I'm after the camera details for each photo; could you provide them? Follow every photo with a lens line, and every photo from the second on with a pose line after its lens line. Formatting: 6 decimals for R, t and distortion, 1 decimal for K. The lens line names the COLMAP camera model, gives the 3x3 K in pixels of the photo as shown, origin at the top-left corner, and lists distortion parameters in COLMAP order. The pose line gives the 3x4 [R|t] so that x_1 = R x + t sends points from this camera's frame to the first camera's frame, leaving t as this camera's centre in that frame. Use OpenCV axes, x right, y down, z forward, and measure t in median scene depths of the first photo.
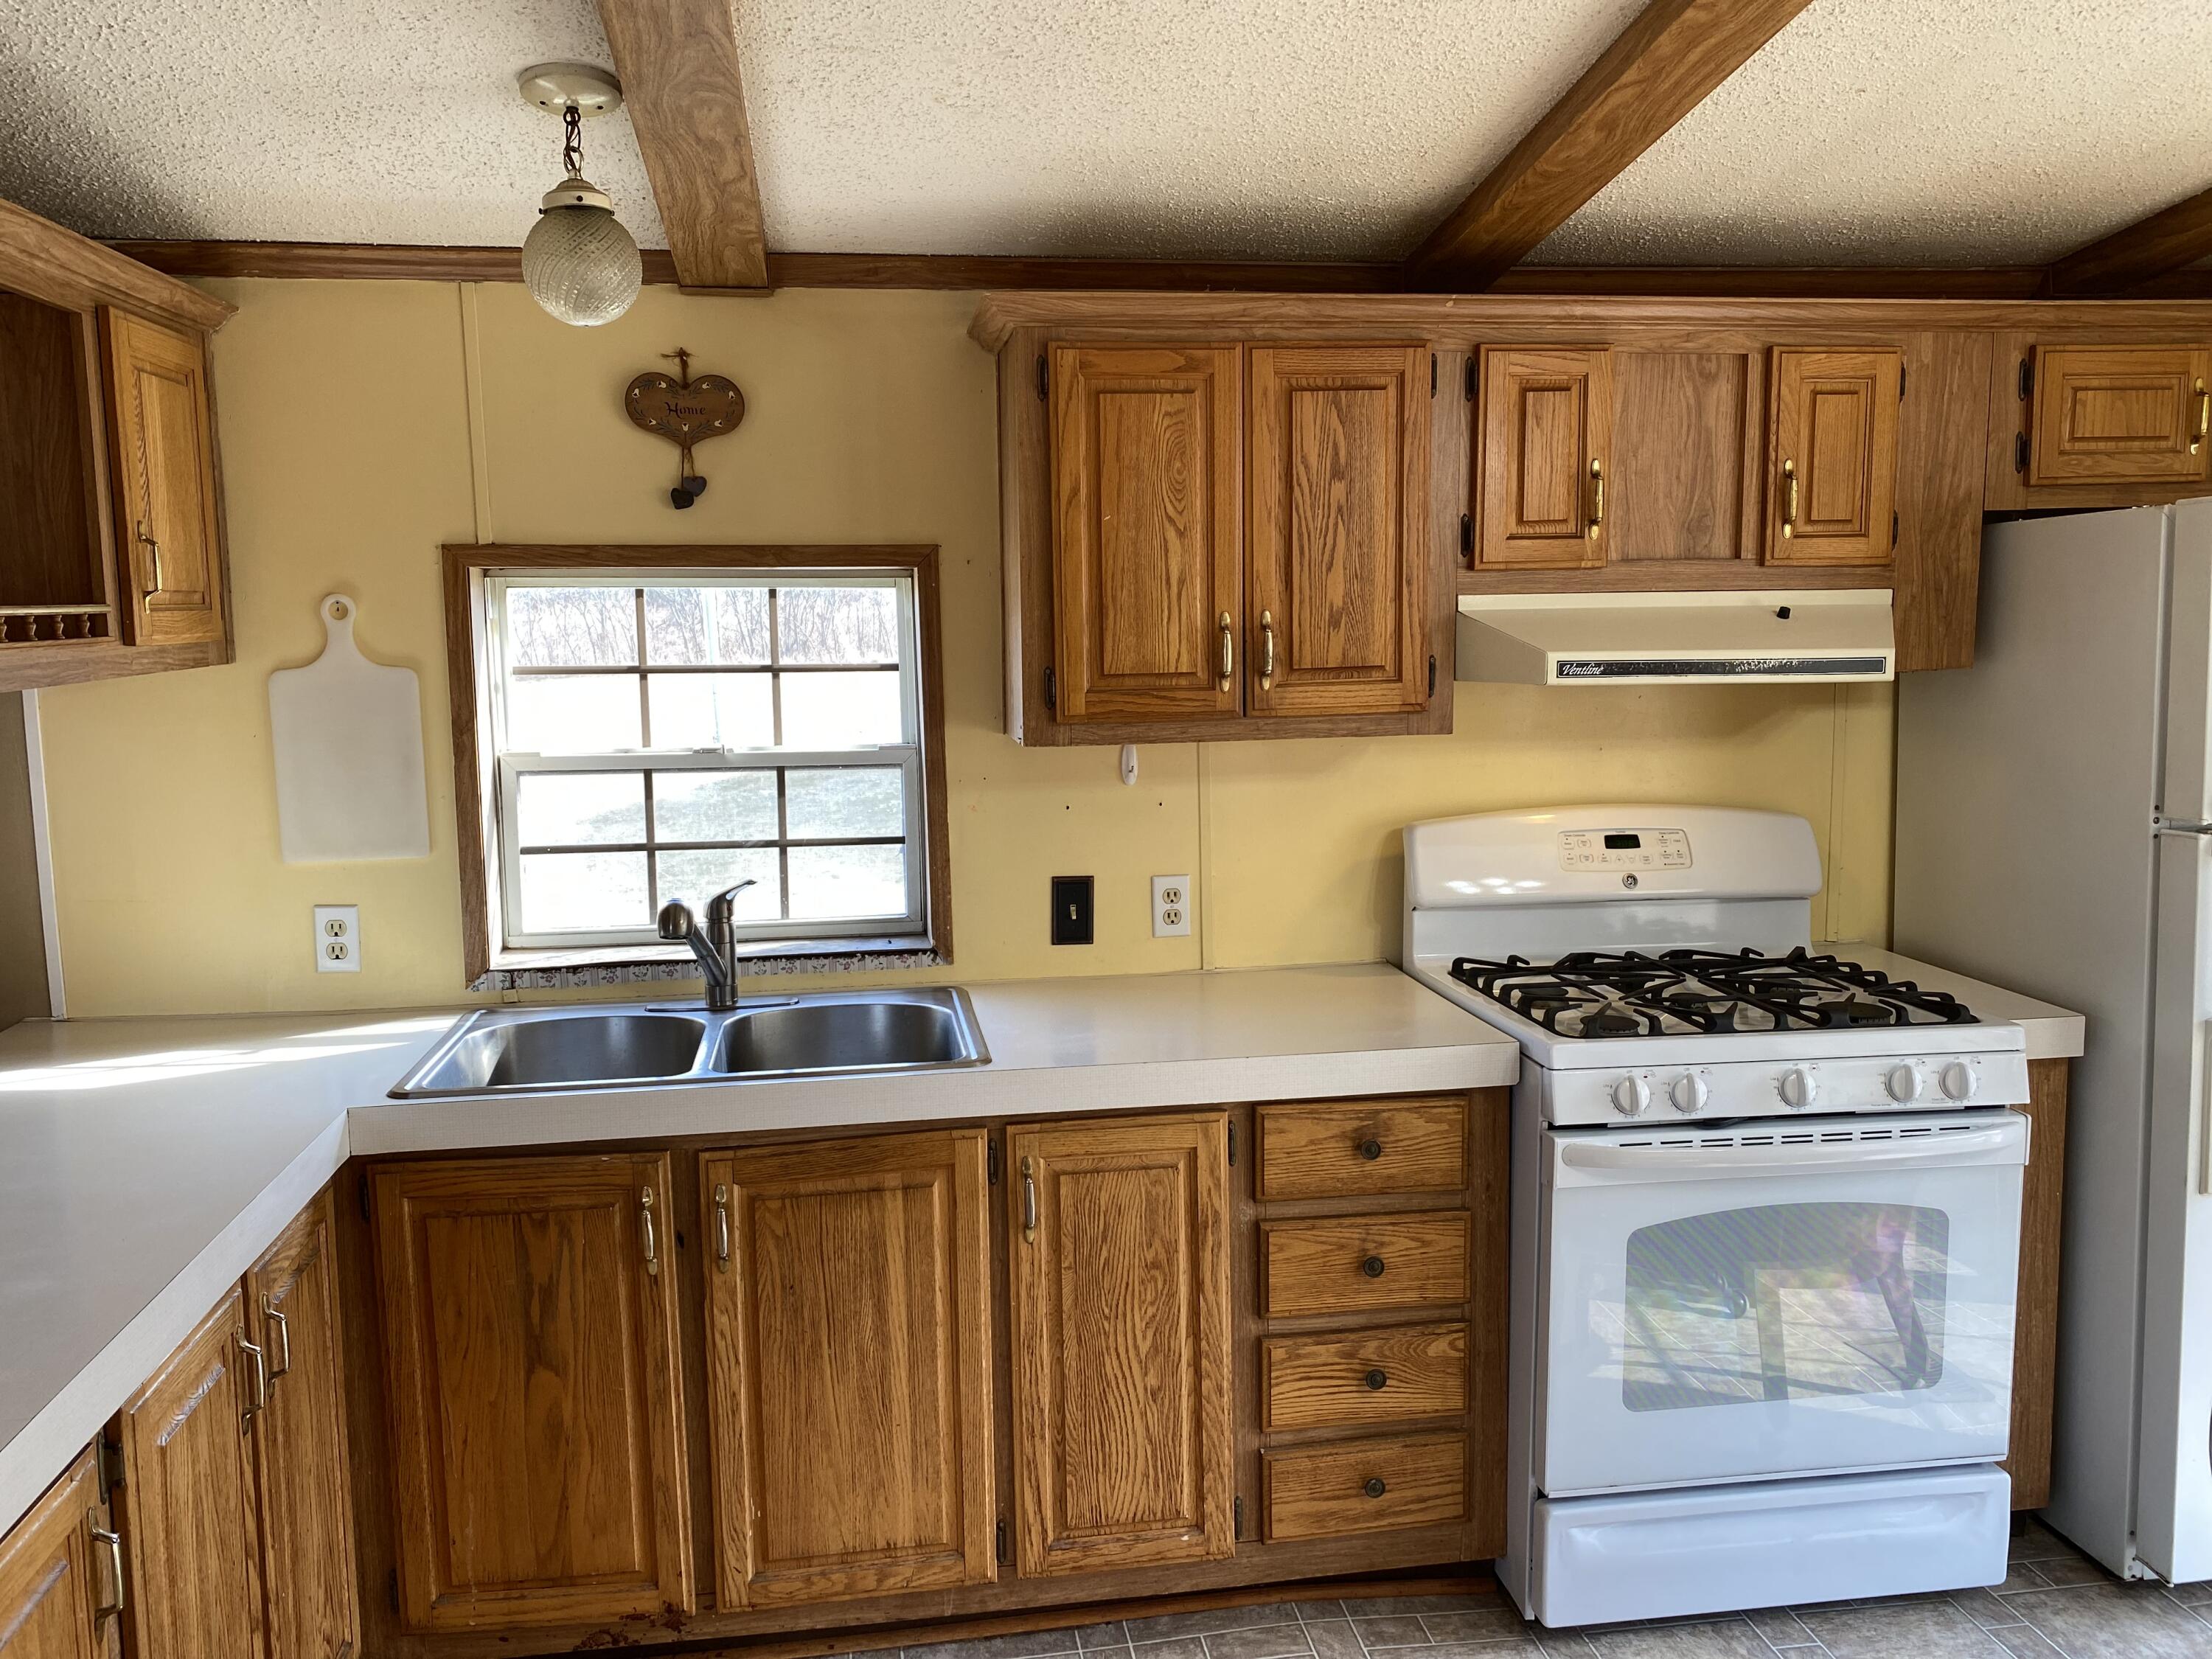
lens RADIAL K [[1662.0, 0, 1058.5], [0, 1662.0, 812.3], [0, 0, 1]] dist [0.037309, -0.046831]
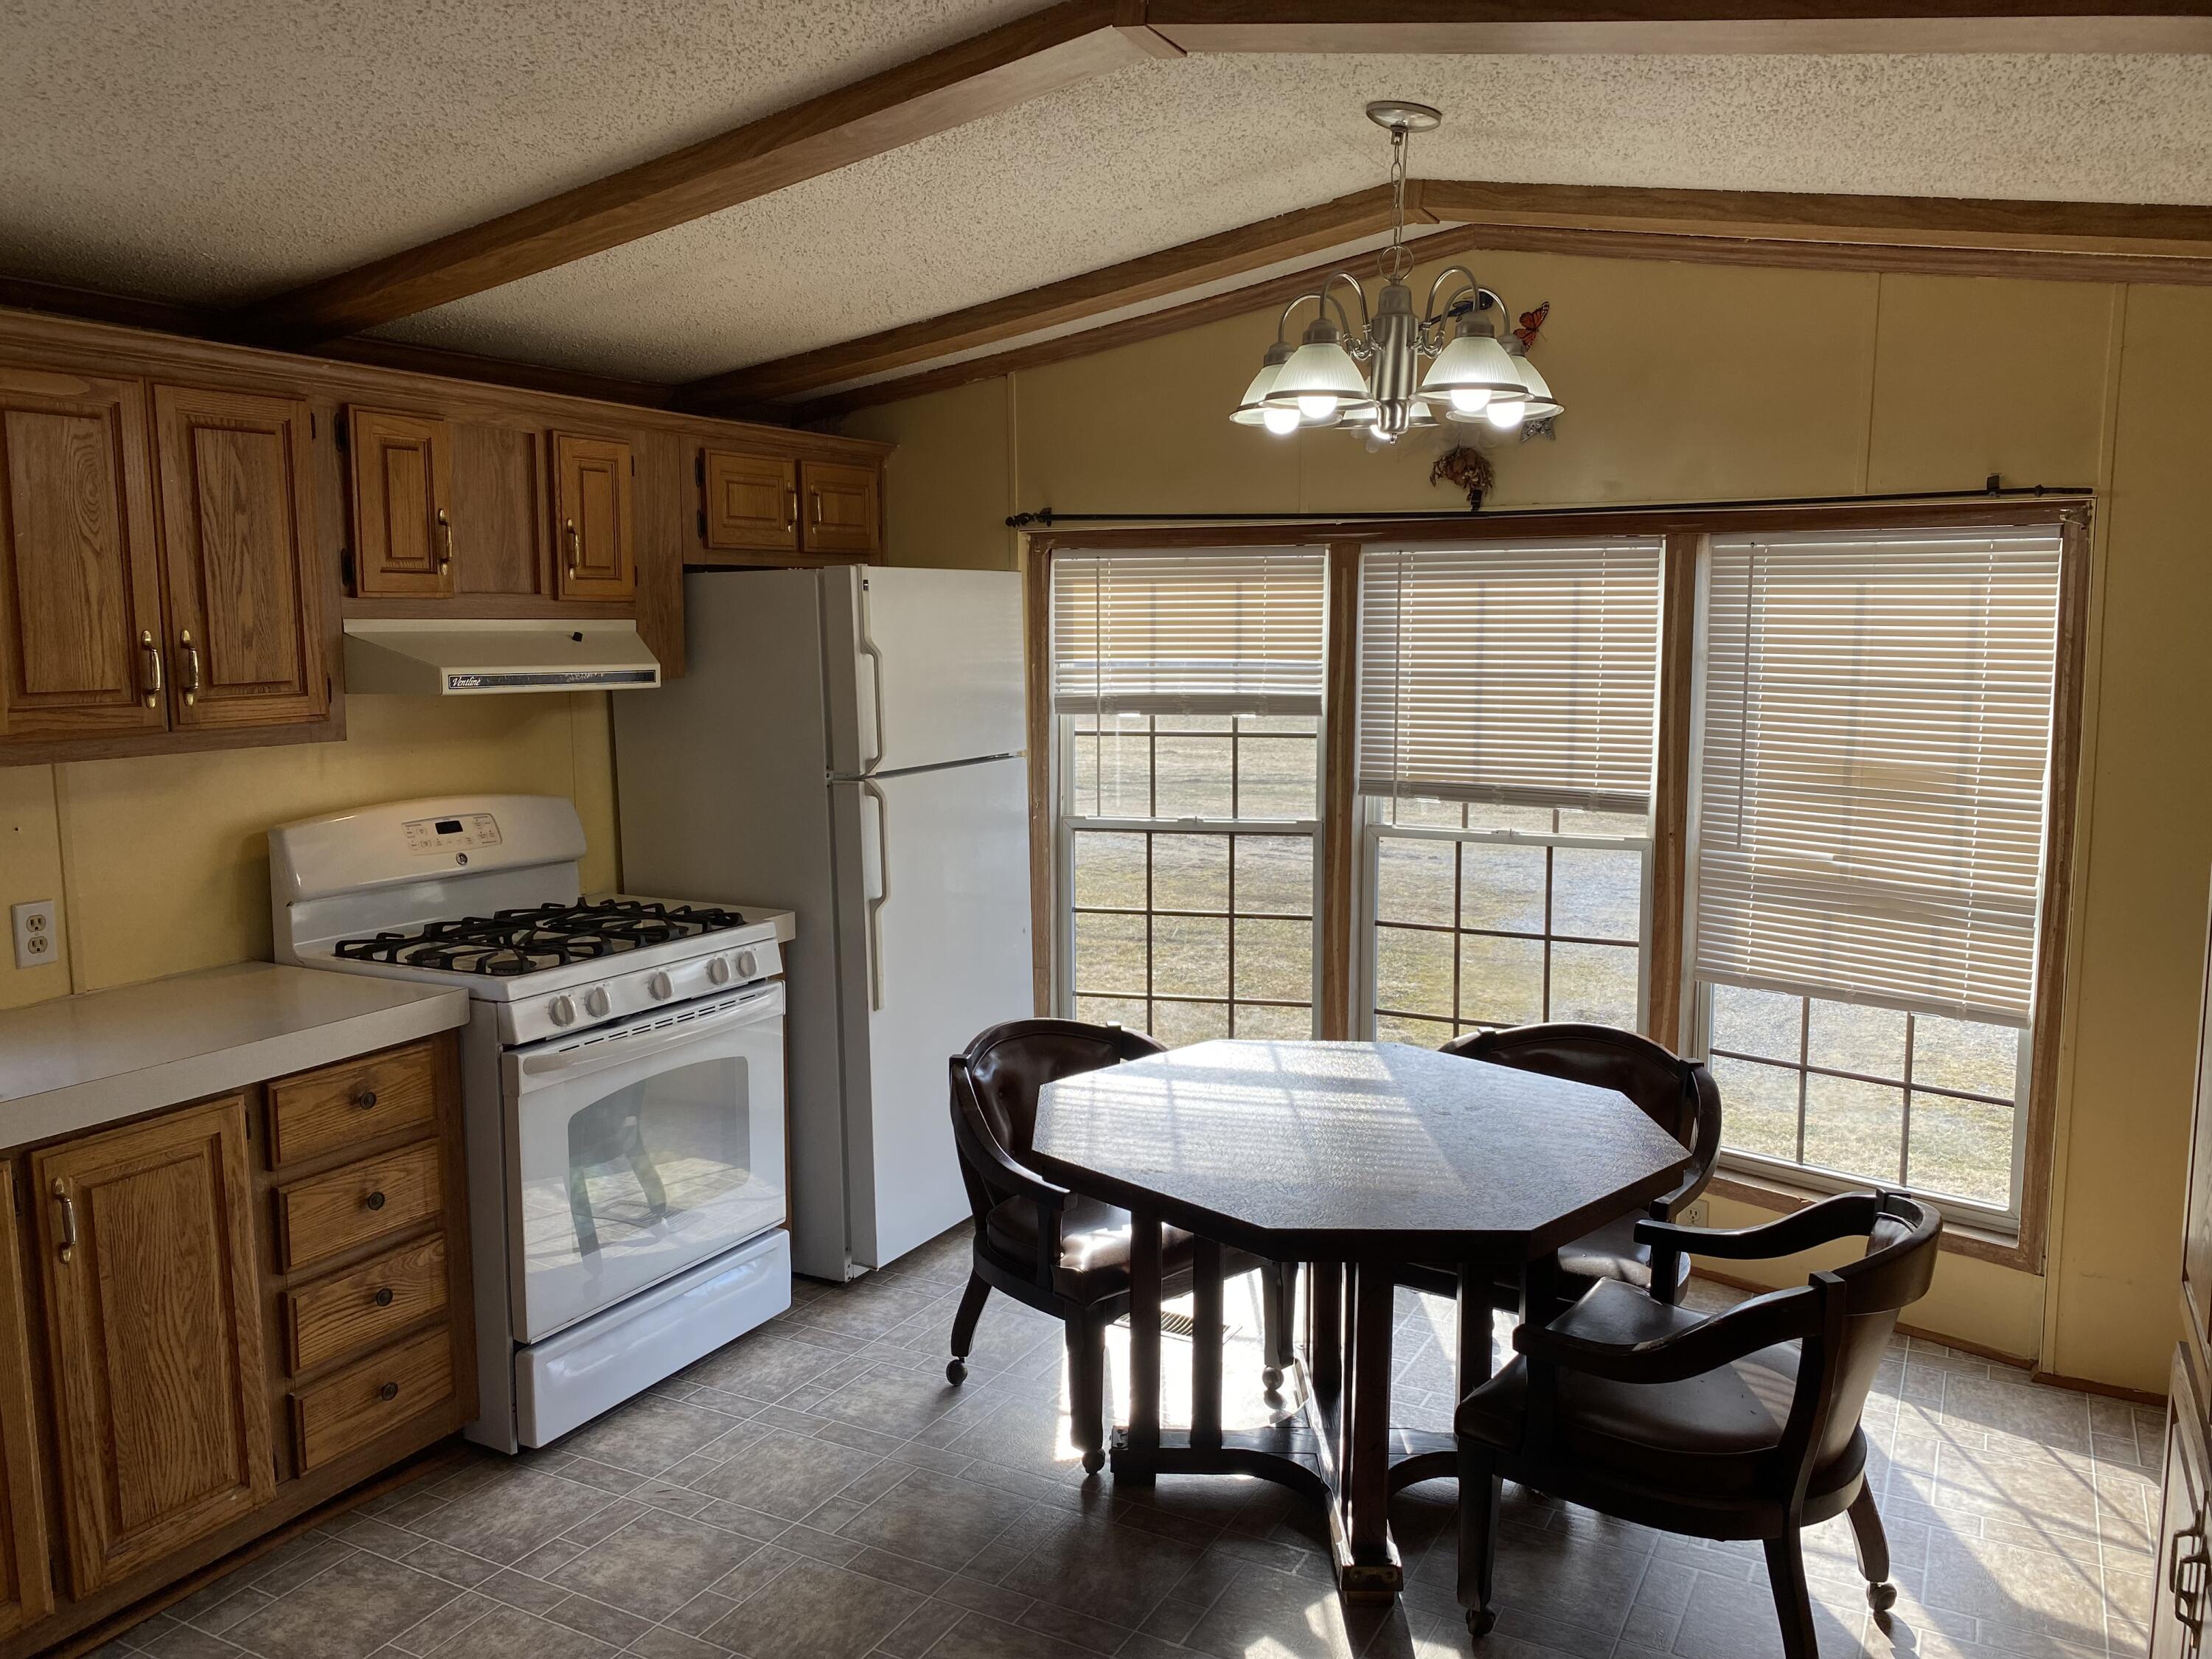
lens RADIAL K [[1700.6, 0, 1106.0], [0, 1700.6, 829.5], [0, 0, 1]] dist [-0.010314, -0.011678]
pose [[0.581970, -0.083403, 0.808922, -0.426807], [0.084938, 0.995520, 0.041534, 0.010196], [-0.808762, 0.044537, 0.586447, -0.103765]]
